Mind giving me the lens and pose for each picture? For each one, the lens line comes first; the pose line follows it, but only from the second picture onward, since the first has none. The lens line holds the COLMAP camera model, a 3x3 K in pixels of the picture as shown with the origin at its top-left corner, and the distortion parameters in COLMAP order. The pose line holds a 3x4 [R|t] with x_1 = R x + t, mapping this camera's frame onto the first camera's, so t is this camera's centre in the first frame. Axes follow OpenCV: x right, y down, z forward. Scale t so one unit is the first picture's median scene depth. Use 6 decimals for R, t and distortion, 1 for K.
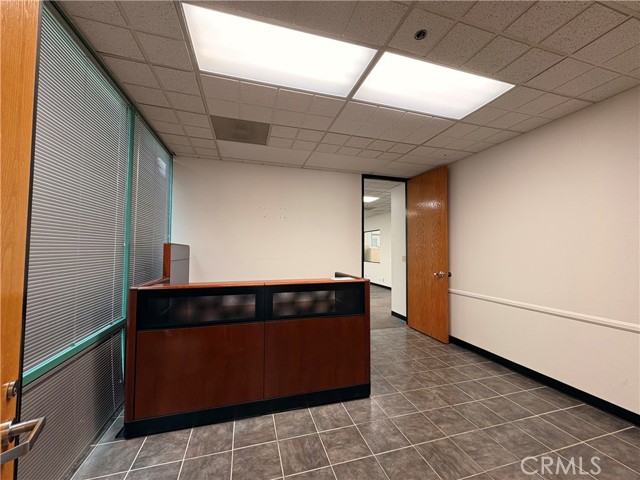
lens RADIAL K [[254.9, 0, 320.0], [0, 254.9, 240.0], [0, 0, 1]] dist [-0.001221, -0.000013]
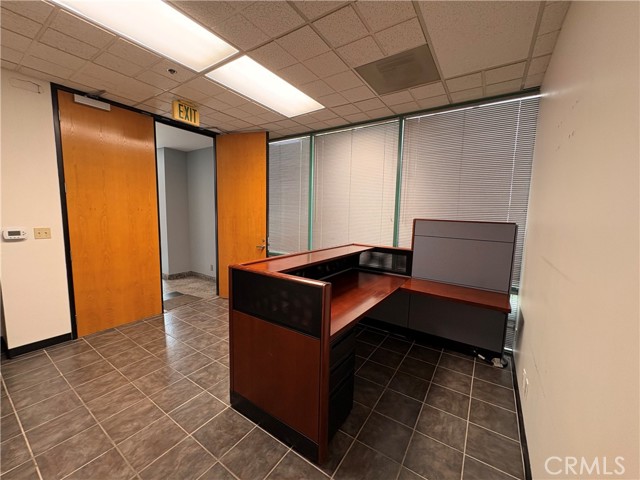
lens RADIAL K [[254.9, 0, 320.0], [0, 254.9, 240.0], [0, 0, 1]] dist [-0.001221, -0.000013]
pose [[-0.765053, 0.045598, -0.642351, 0.547902], [-0.003142, 0.997214, 0.074531, 0.028959], [0.643959, 0.059039, -0.762778, 2.032379]]
